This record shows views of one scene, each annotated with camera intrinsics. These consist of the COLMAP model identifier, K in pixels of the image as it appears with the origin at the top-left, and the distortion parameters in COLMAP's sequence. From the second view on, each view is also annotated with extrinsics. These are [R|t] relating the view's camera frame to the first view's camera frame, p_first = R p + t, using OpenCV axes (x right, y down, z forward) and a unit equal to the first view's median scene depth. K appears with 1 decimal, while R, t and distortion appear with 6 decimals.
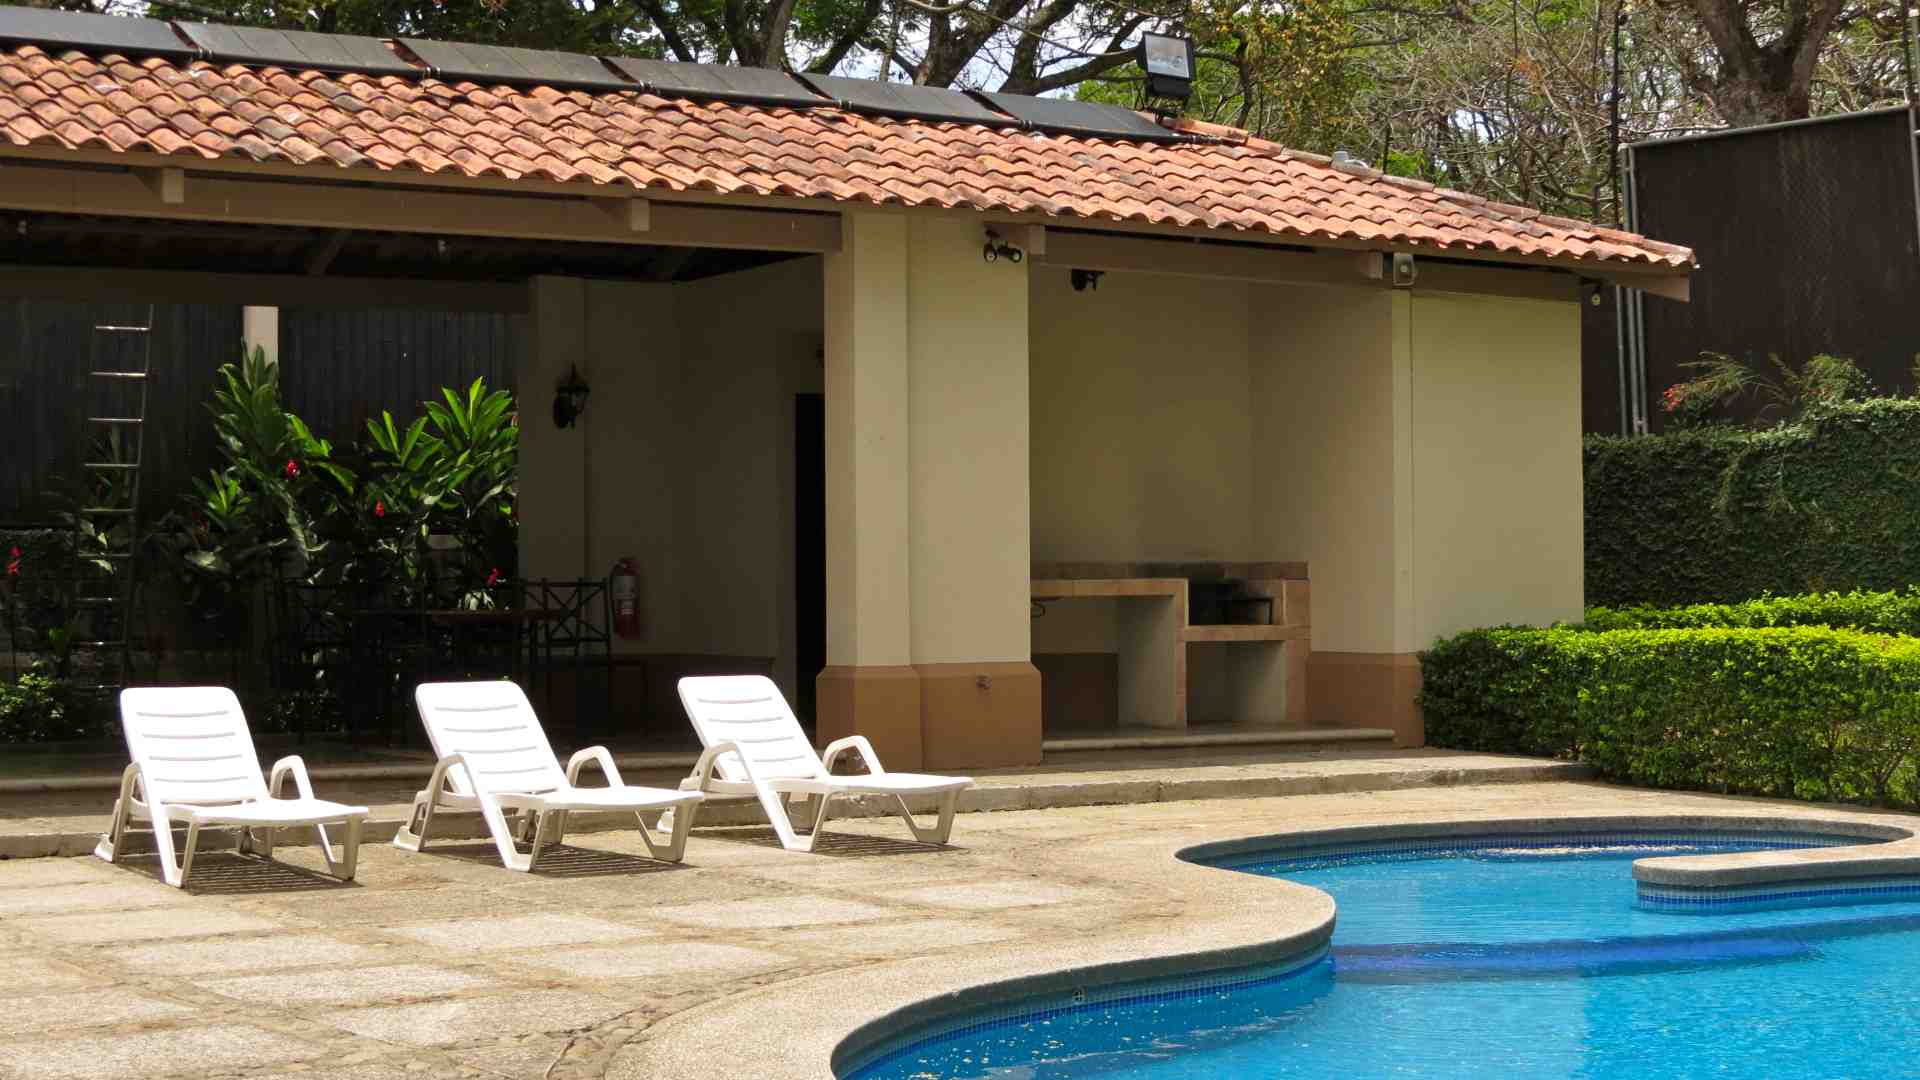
lens RADIAL K [[3214.7, 0, 901.8], [0, 3214.7, 546.0], [0, 0, 1]] dist [-0.121080, 0.207202]
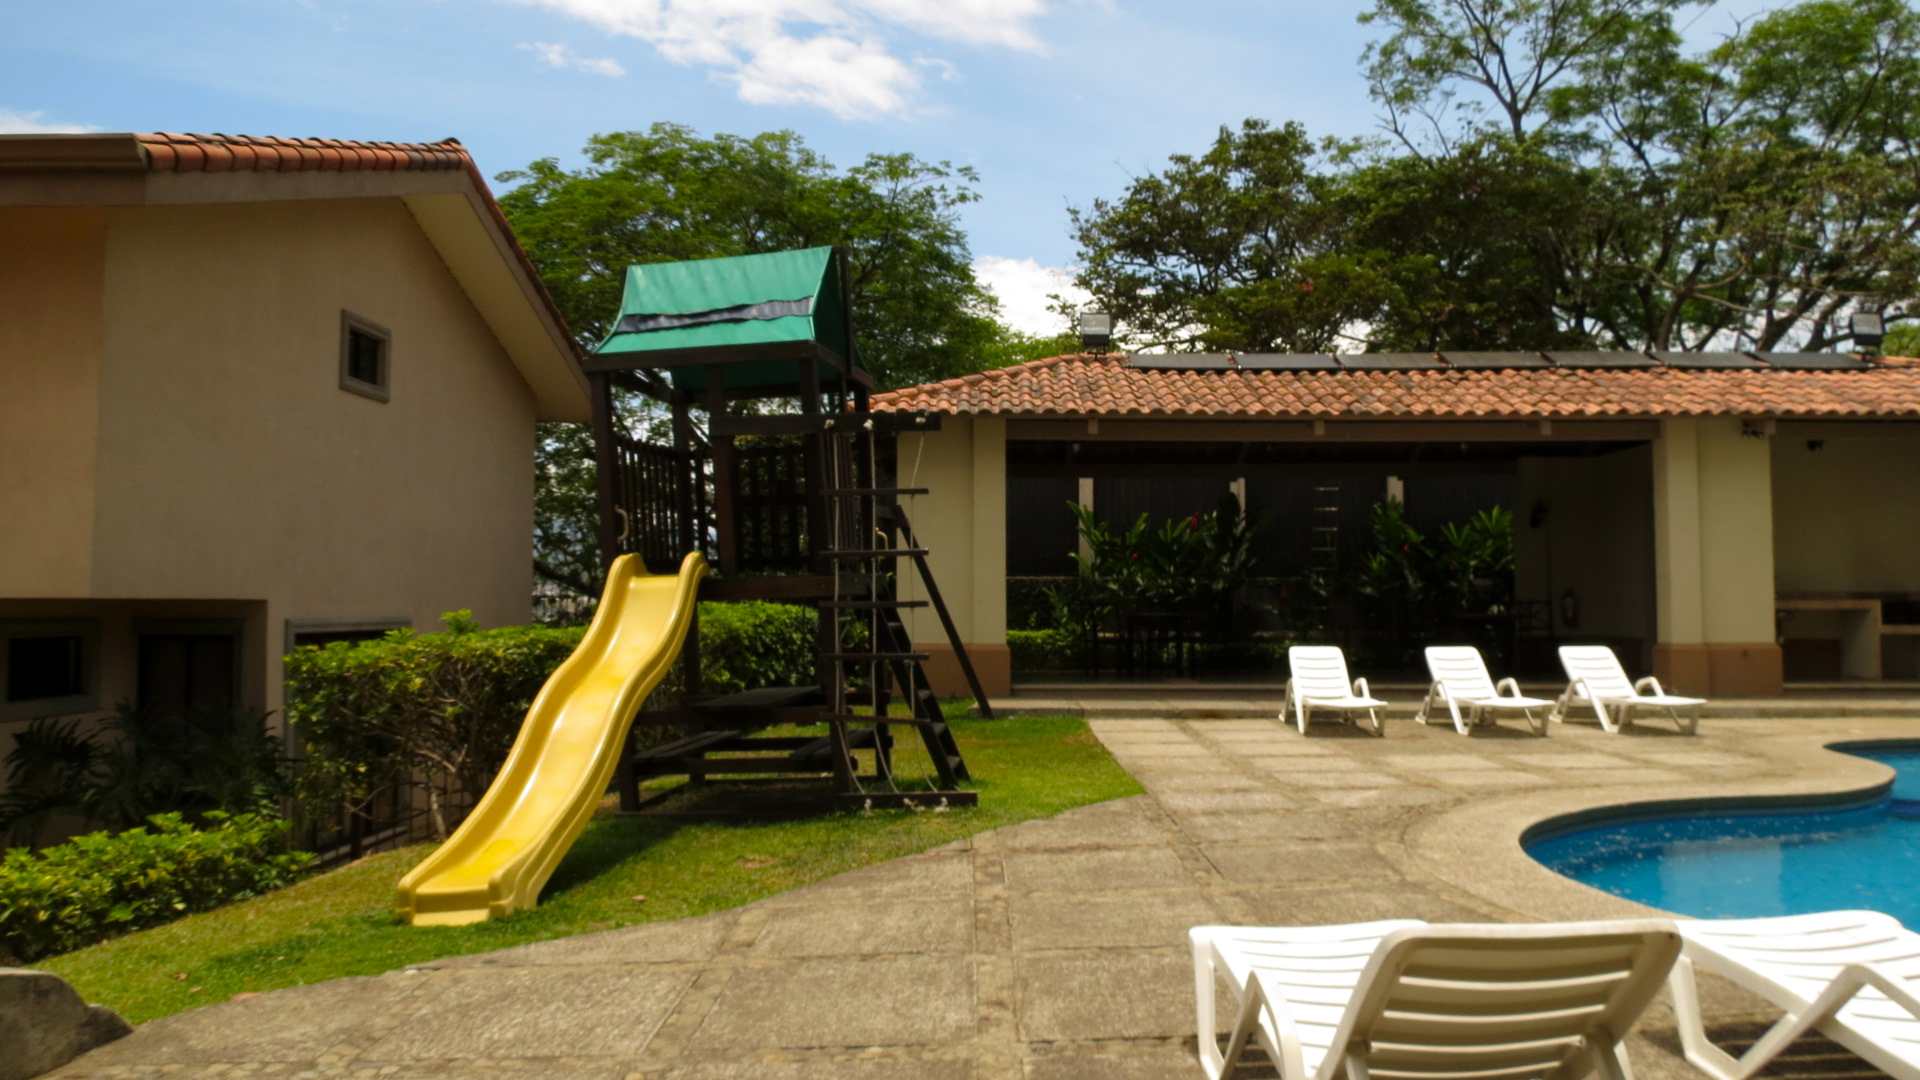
lens RADIAL K [[1436.9, 0, 950.7], [0, 1436.9, 529.0], [0, 0, 1]] dist [-0.007285, 0.005107]
pose [[0.830351, -0.024037, -0.556723, 0.113904], [0.003186, 0.999258, -0.038391, -0.001157], [0.557232, 0.030104, 0.829811, -0.001143]]
